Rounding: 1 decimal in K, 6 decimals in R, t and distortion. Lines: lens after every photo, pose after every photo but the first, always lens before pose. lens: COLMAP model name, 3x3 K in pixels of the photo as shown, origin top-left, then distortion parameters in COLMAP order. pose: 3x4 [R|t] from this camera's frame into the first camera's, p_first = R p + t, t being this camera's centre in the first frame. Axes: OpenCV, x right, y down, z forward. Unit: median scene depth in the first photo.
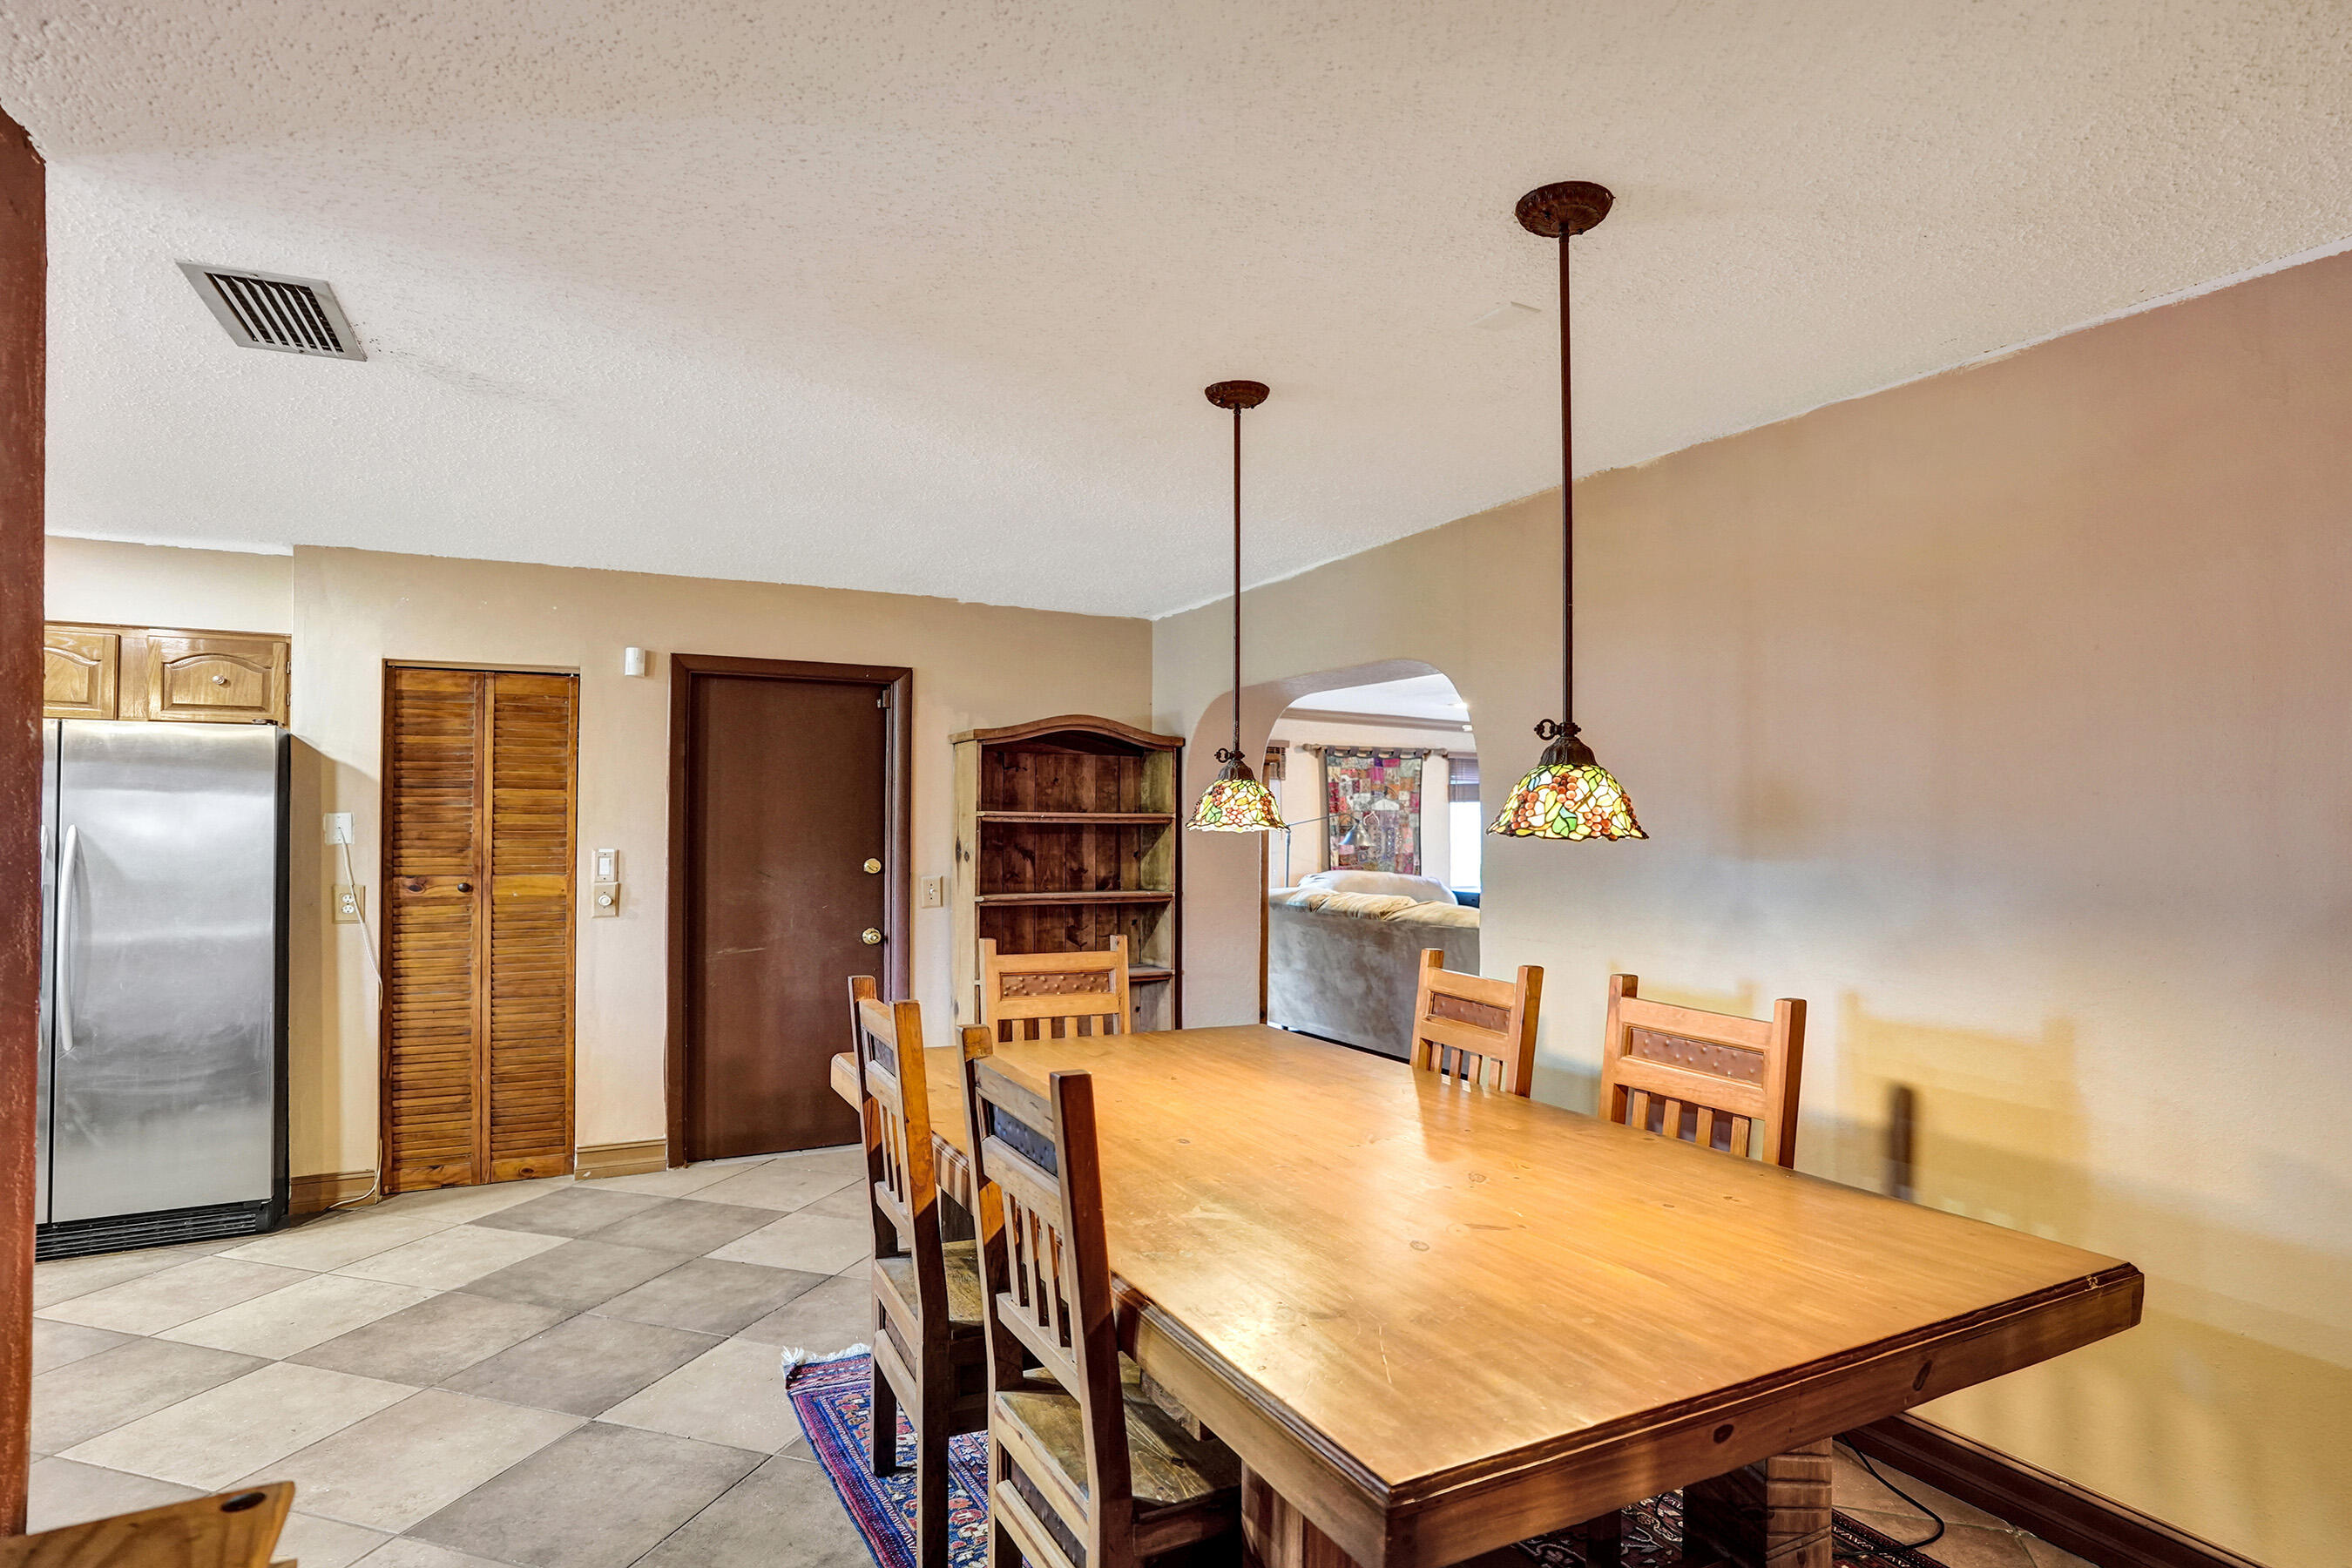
lens RADIAL K [[1228.8, 0, 1177.5], [0, 1228.8, 803.2], [0, 0, 1]] dist [-0.041564, 0.019274]
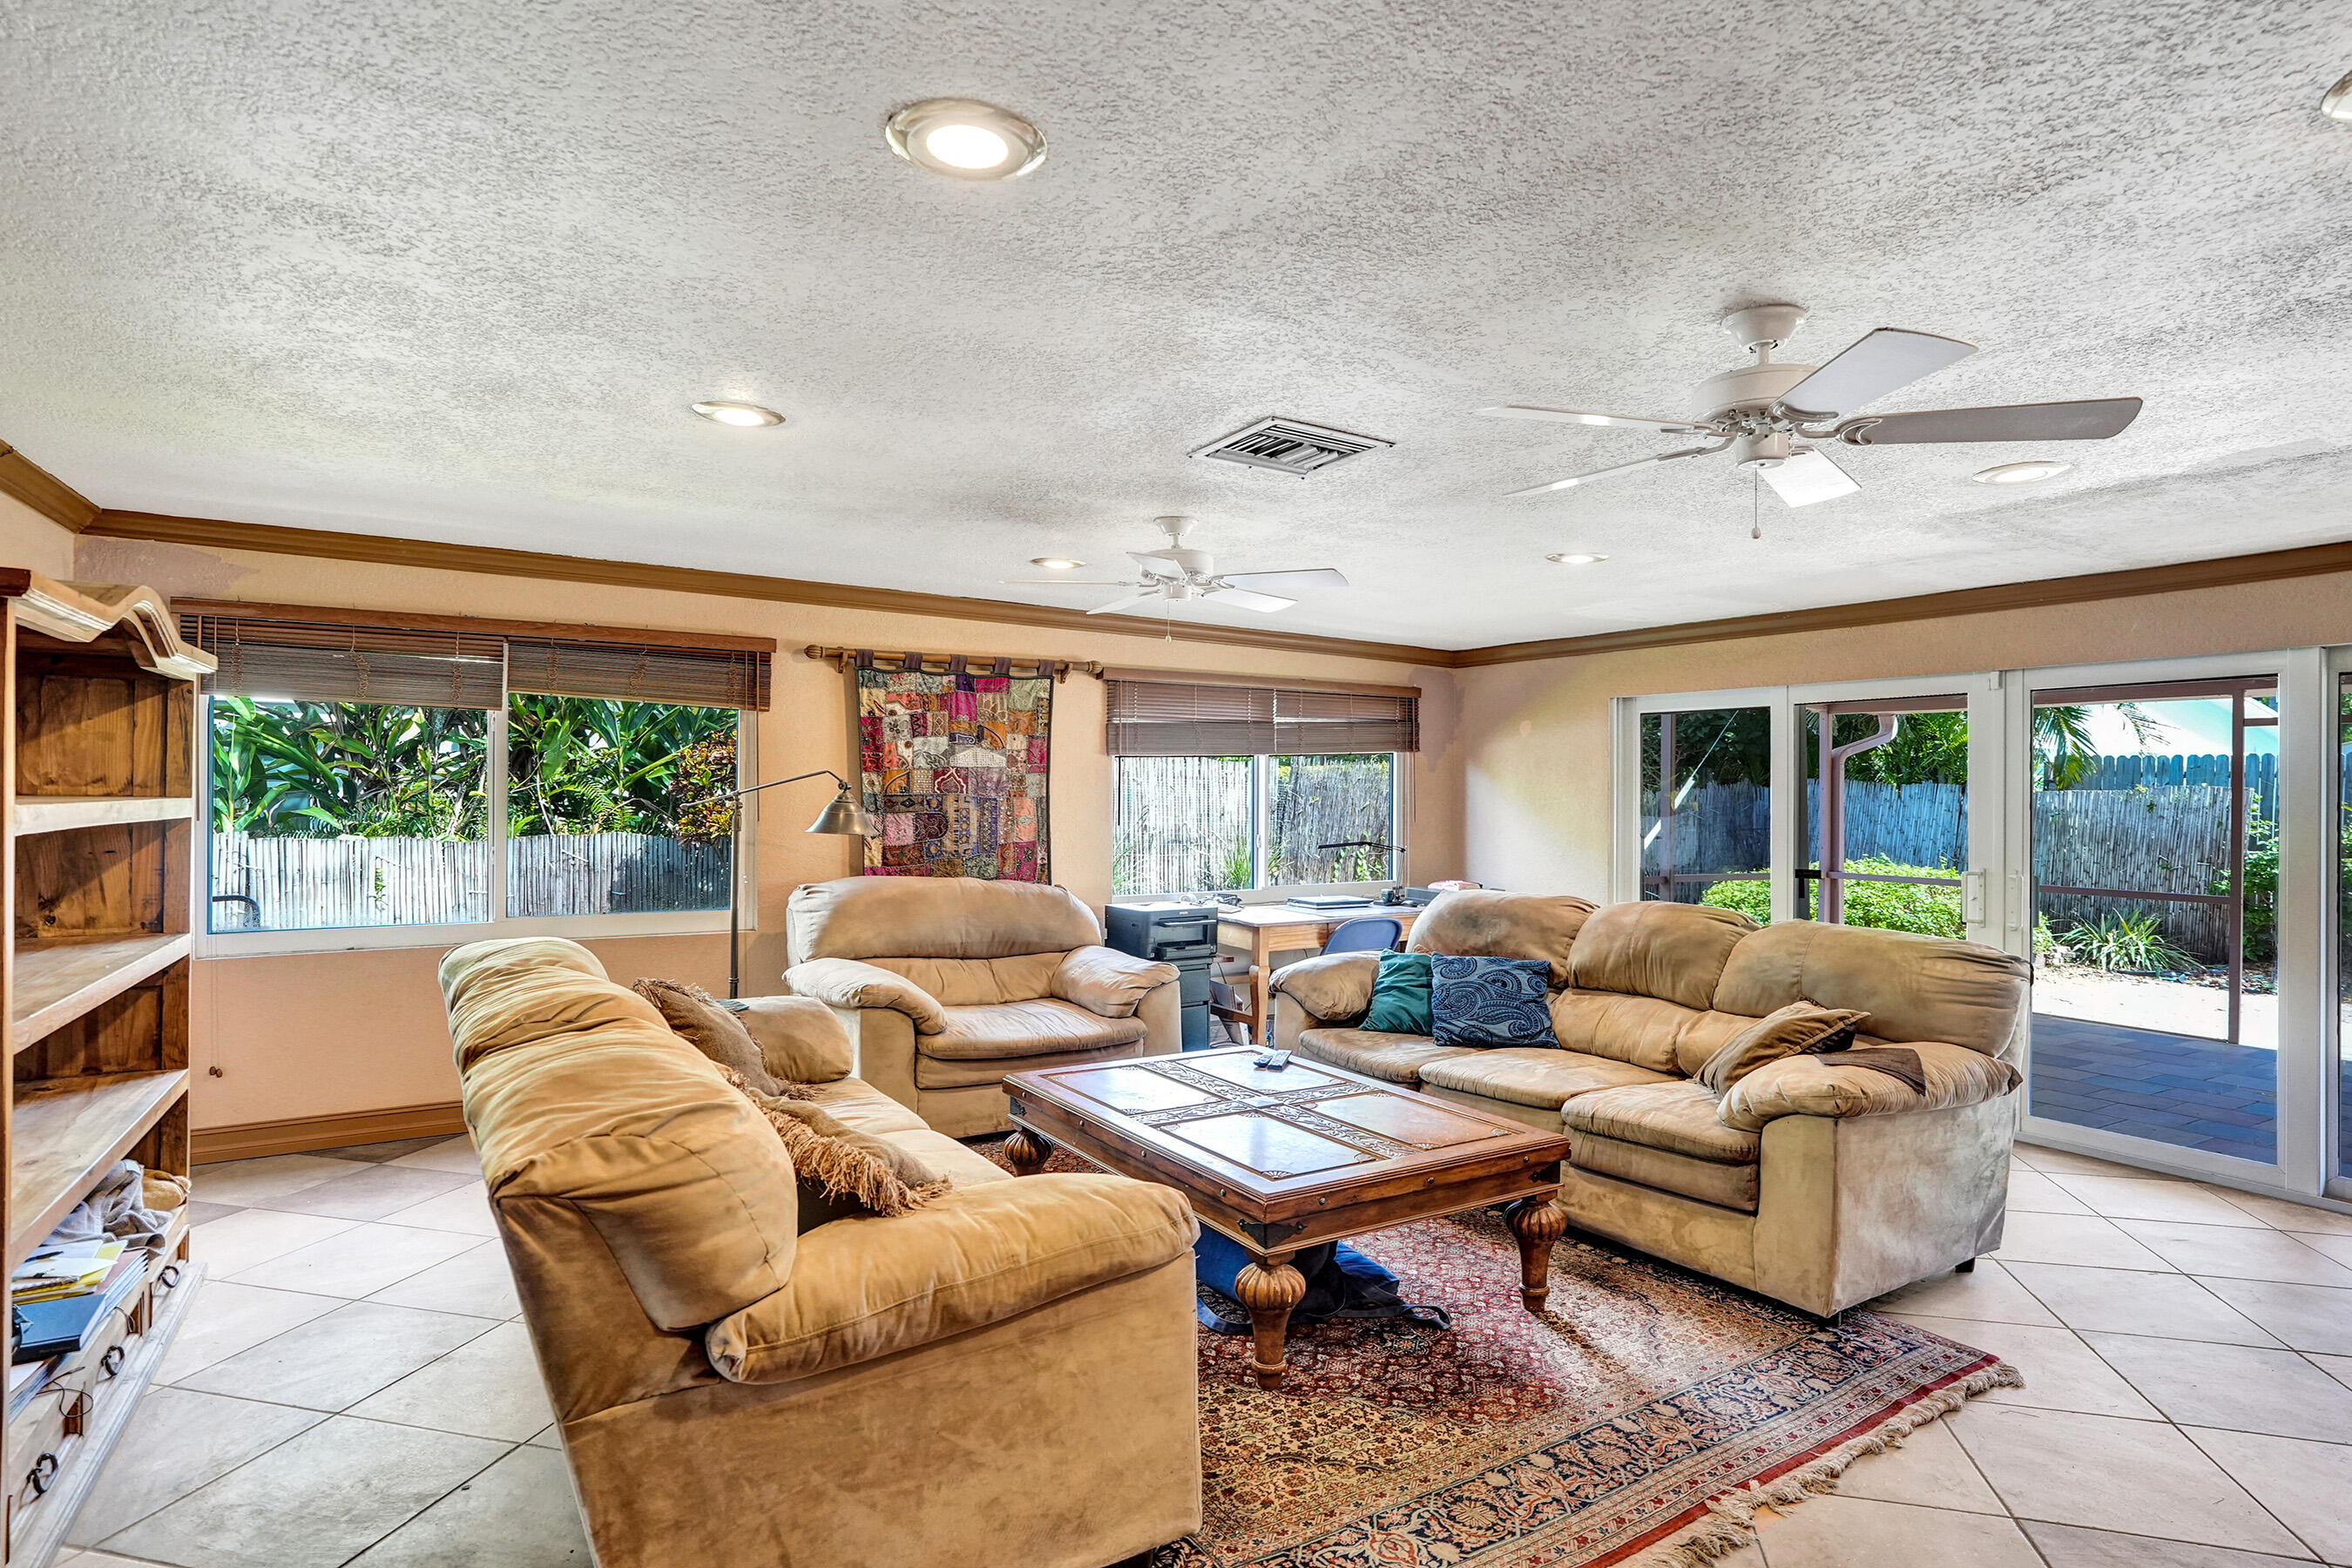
lens RADIAL K [[1228.8, 0, 1153.4], [0, 1228.8, 804.9], [0, 0, 1]] dist [-0.041564, 0.019274]
pose [[0.998837, 0.001335, 0.048194, 0.266204], [-0.002574, 0.999668, 0.025653, 0.009904], [-0.048144, -0.025747, 0.998509, 0.509215]]
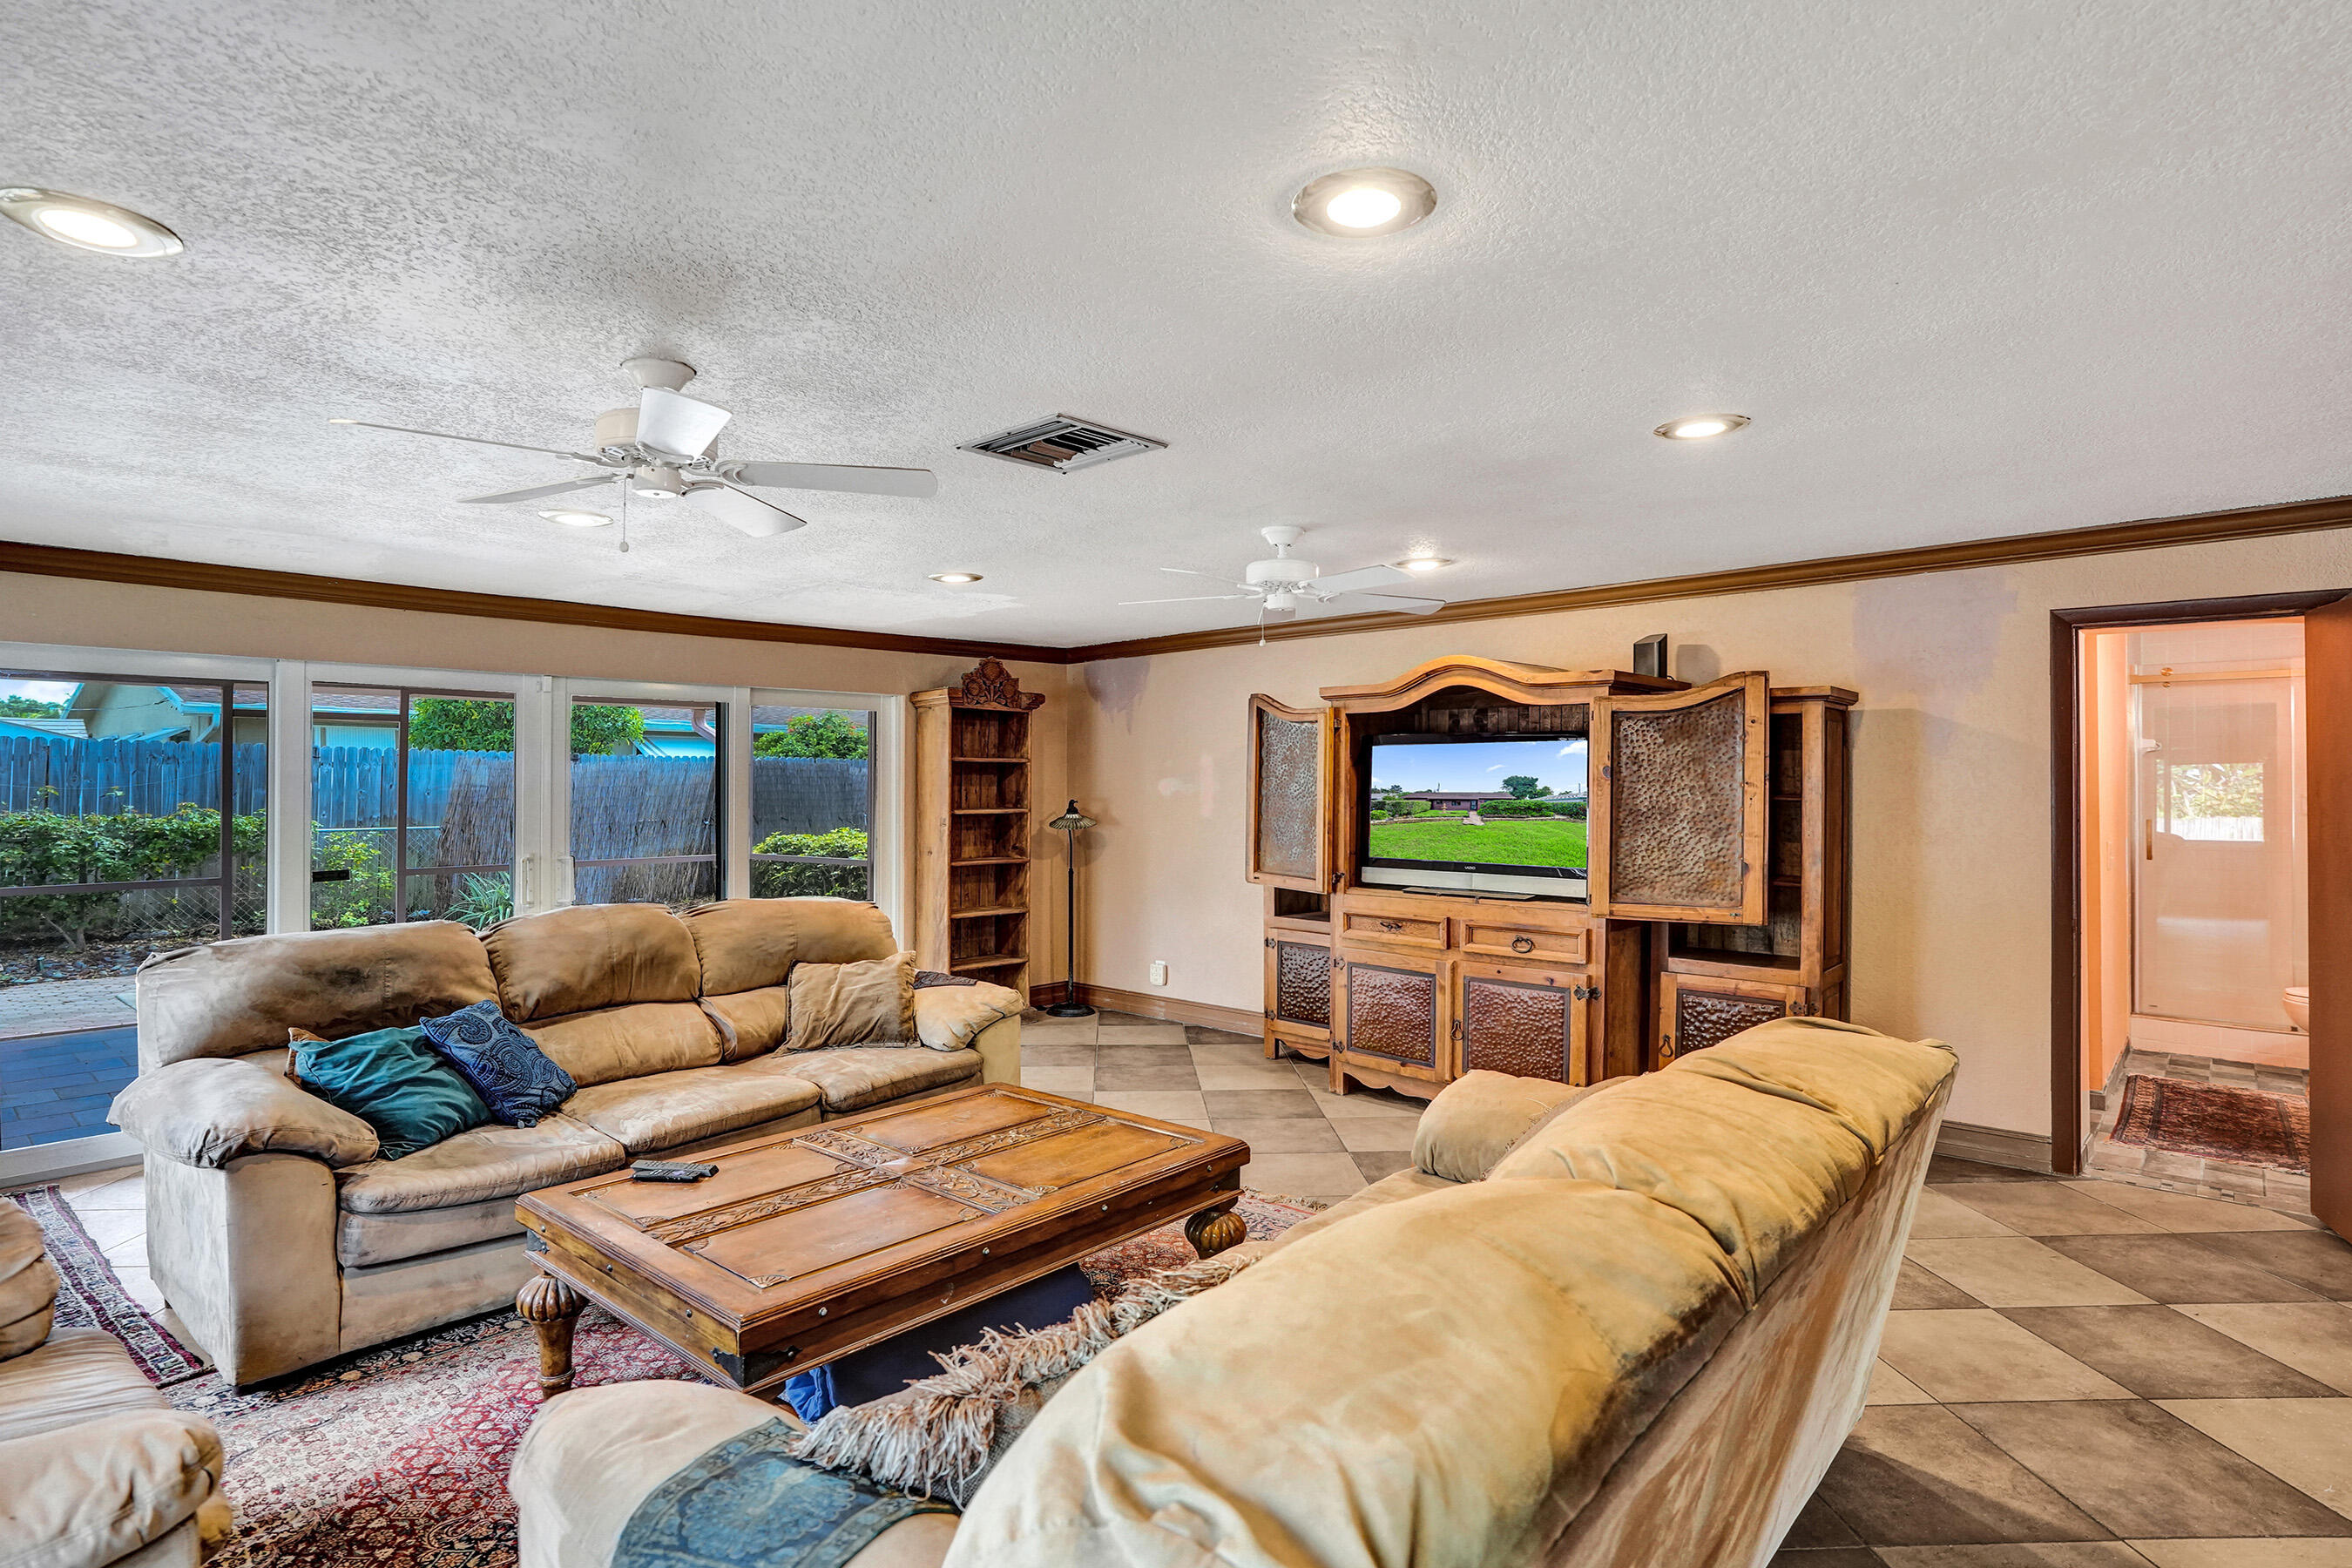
lens RADIAL K [[1228.8, 0, 1182.8], [0, 1228.8, 767.3], [0, 0, 1]] dist [-0.041564, 0.019274]
pose [[-0.367239, 0.006387, 0.930105, -0.016475], [-0.015794, 0.999789, -0.013102, 0.013056], [-0.929992, -0.019502, -0.367061, 0.963343]]
